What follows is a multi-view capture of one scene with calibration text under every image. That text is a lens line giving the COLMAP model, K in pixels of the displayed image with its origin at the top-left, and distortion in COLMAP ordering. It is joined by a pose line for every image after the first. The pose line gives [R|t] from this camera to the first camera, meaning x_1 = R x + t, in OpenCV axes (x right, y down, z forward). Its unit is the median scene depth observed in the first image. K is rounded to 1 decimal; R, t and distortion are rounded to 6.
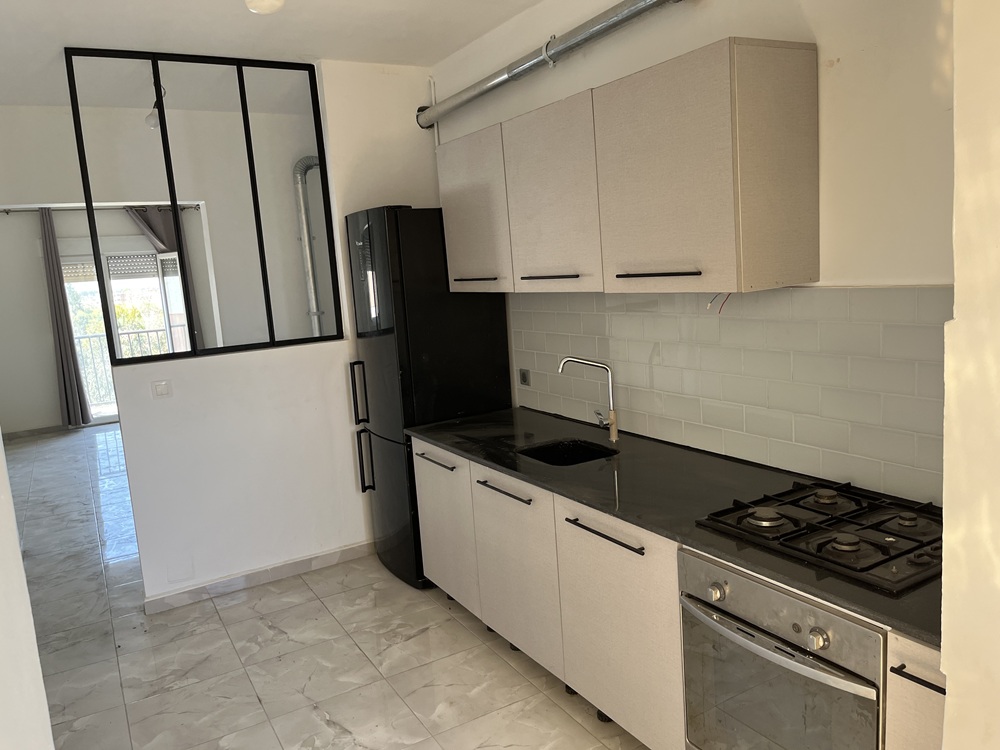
lens RADIAL K [[756.3, 0, 504.3], [0, 756.3, 379.2], [0, 0, 1]] dist [0.054619, -0.061278]
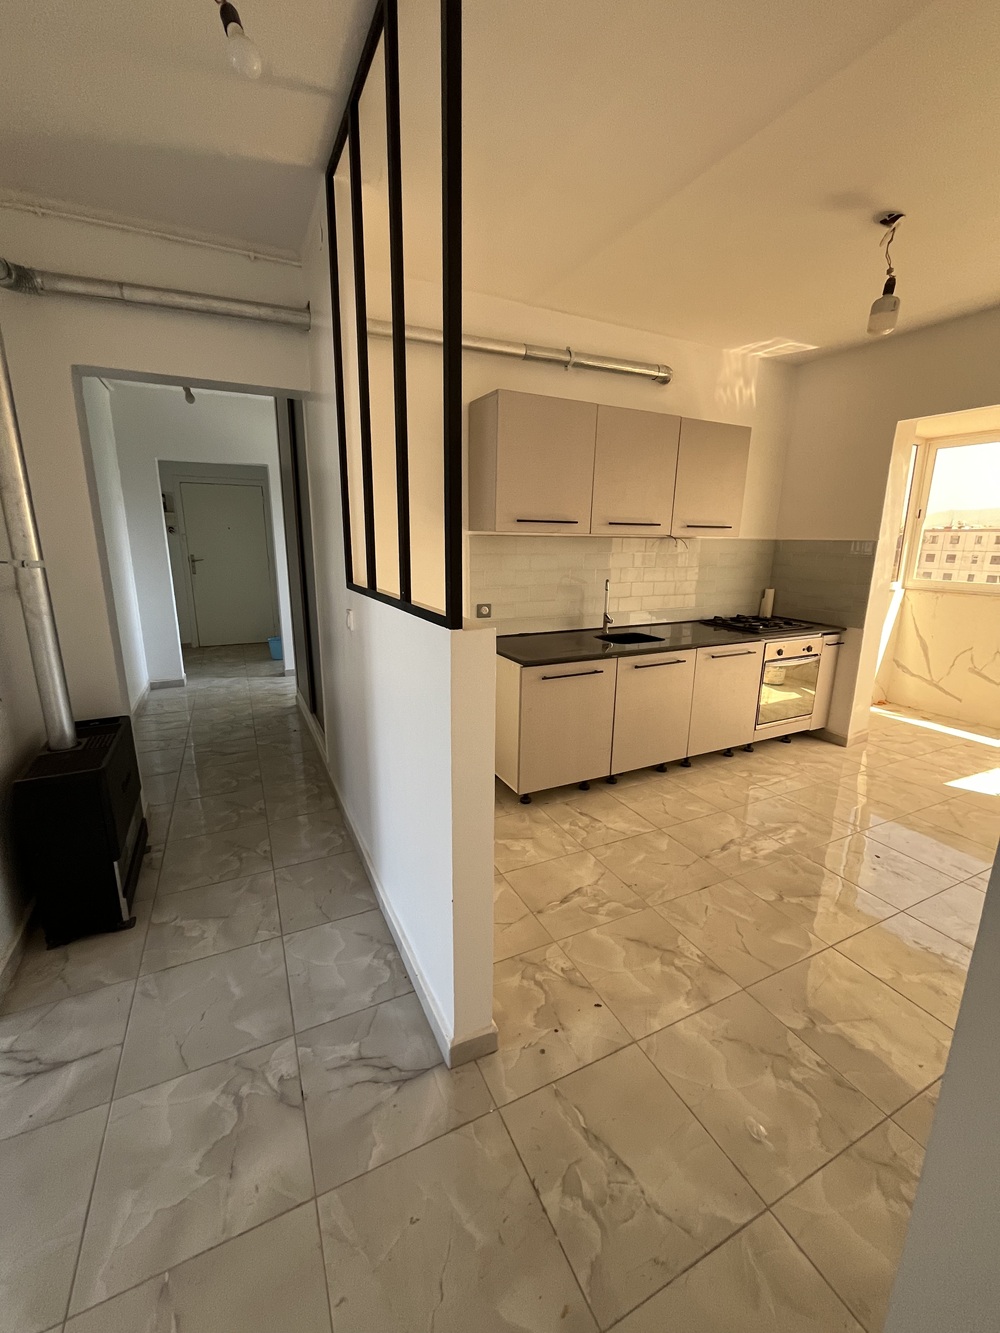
lens RADIAL K [[540.4, 0, 499.3], [0, 540.4, 661.9], [0, 0, 1]] dist [-0.000396, -0.000691]
pose [[0.071471, -0.155061, 0.985316, -0.818861], [0.137496, 0.979943, 0.144242, -0.042623], [-0.987920, 0.125168, 0.091358, 0.910086]]
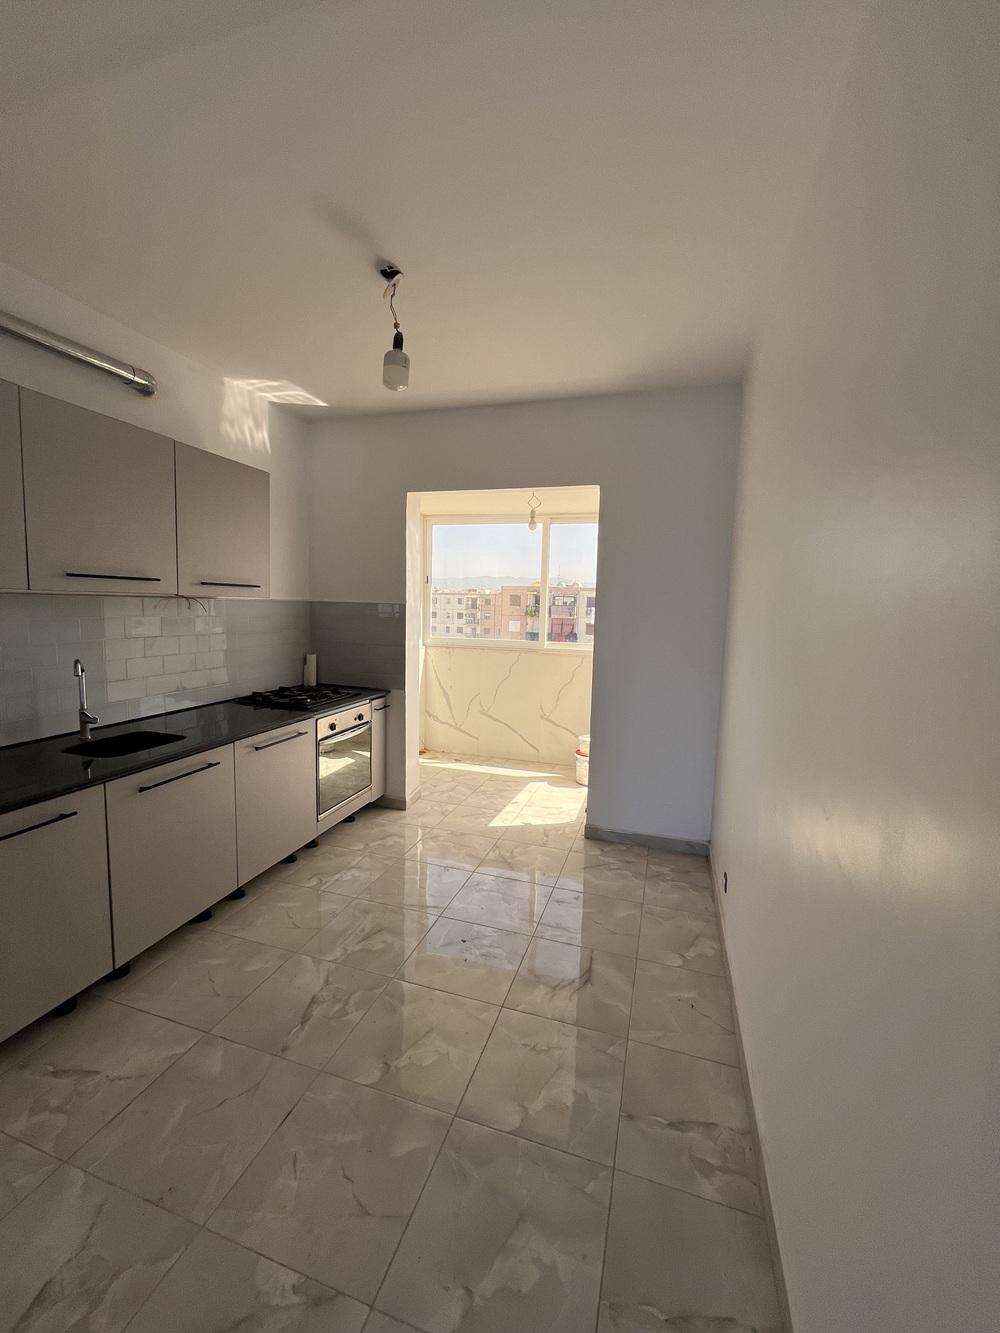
lens RADIAL K [[540.4, 0, 501.2], [0, 540.4, 662.2], [0, 0, 1]] dist [-0.000396, -0.000691]
pose [[-0.674298, -0.027528, 0.737946, -0.642948], [0.132519, 0.978572, 0.157593, -0.050736], [-0.726472, 0.204057, -0.656201, 0.849772]]
